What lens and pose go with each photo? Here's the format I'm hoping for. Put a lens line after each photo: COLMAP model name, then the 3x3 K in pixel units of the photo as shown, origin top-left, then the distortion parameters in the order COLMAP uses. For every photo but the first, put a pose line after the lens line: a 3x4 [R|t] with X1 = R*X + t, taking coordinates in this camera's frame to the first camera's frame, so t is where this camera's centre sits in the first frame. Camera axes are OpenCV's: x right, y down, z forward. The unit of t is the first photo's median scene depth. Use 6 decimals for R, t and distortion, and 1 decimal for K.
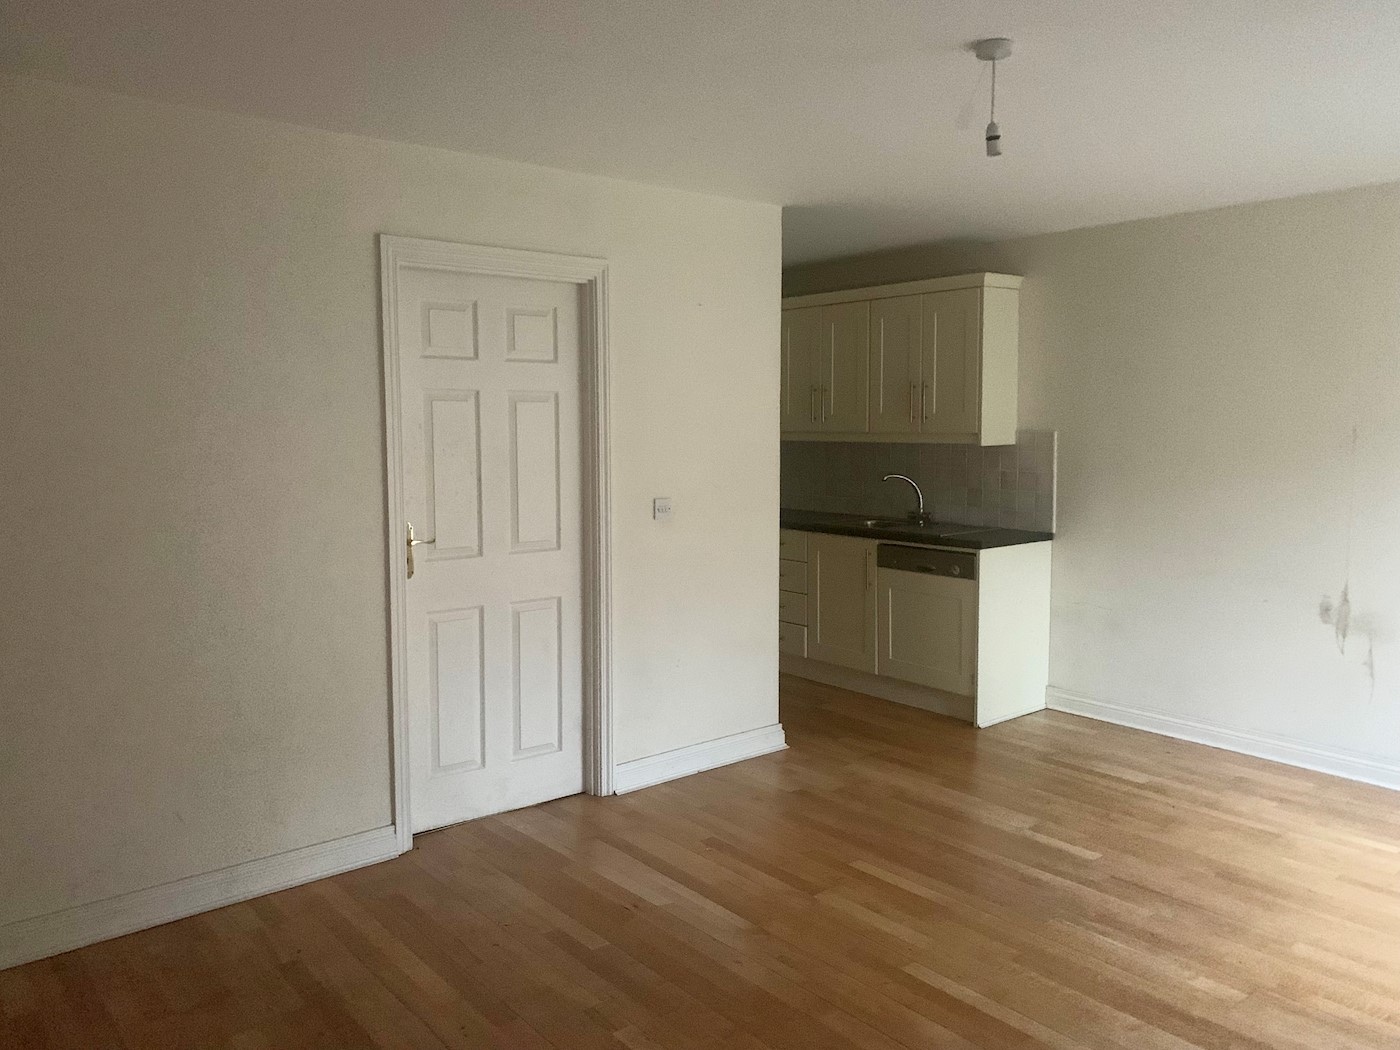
lens RADIAL K [[1074.5, 0, 700.0], [0, 1074.5, 525.0], [0, 0, 1]] dist [0.031089, -0.037006]
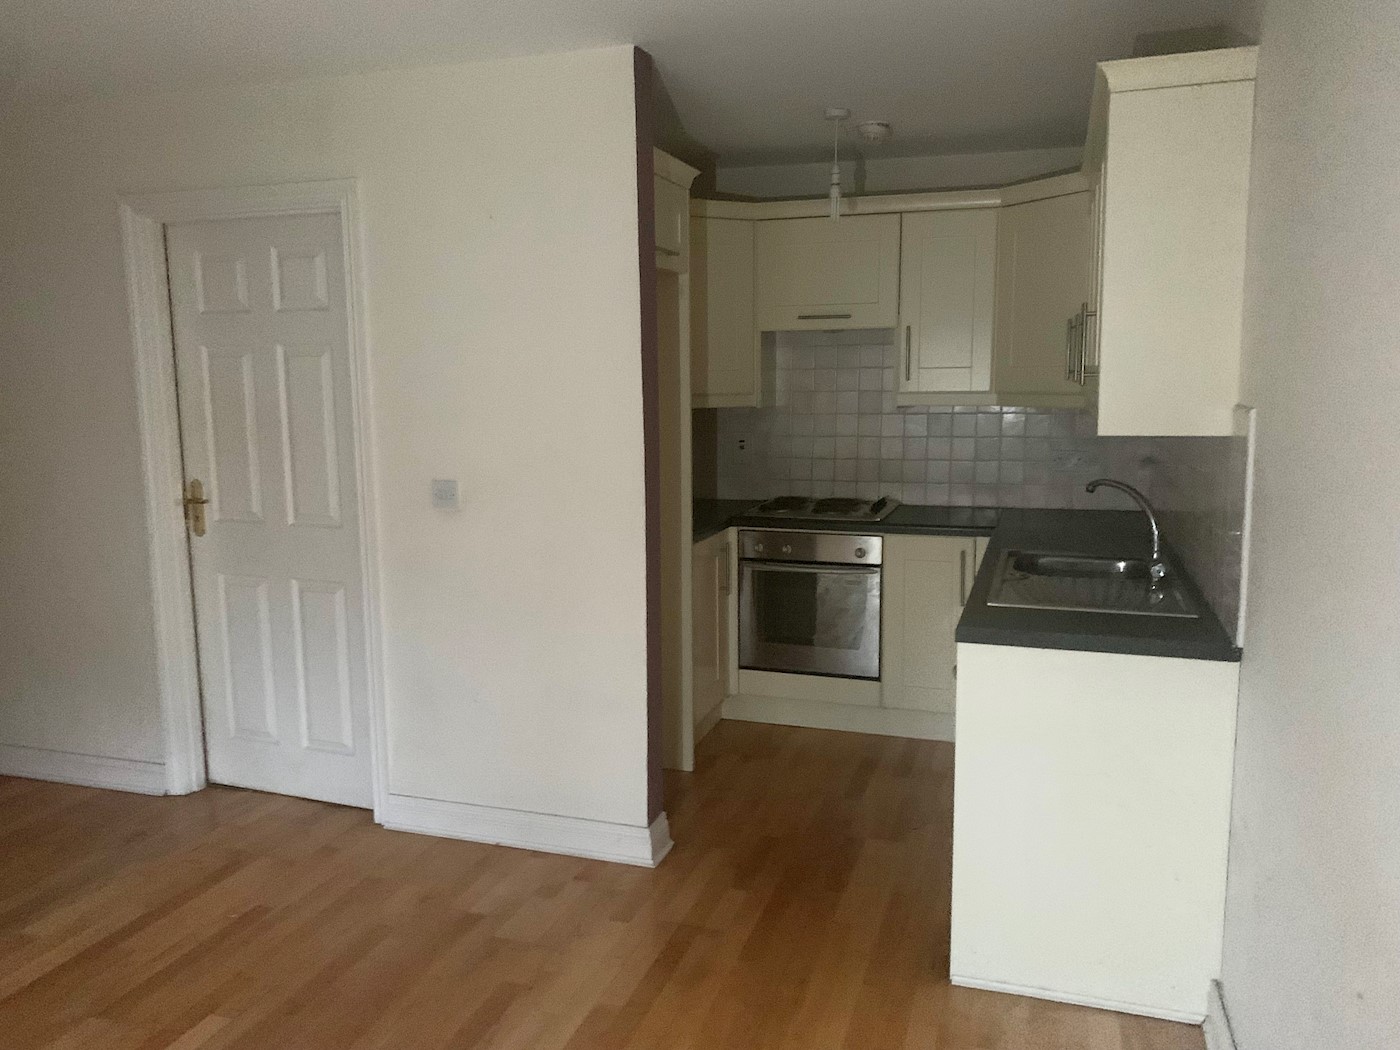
lens RADIAL K [[1074.5, 0, 700.0], [0, 1074.5, 525.0], [0, 0, 1]] dist [0.031089, -0.037006]
pose [[0.524706, 0.121320, -0.842594, 0.716024], [-0.086192, 0.992278, 0.089198, -0.075878], [0.846909, 0.025822, 0.531111, 0.740627]]
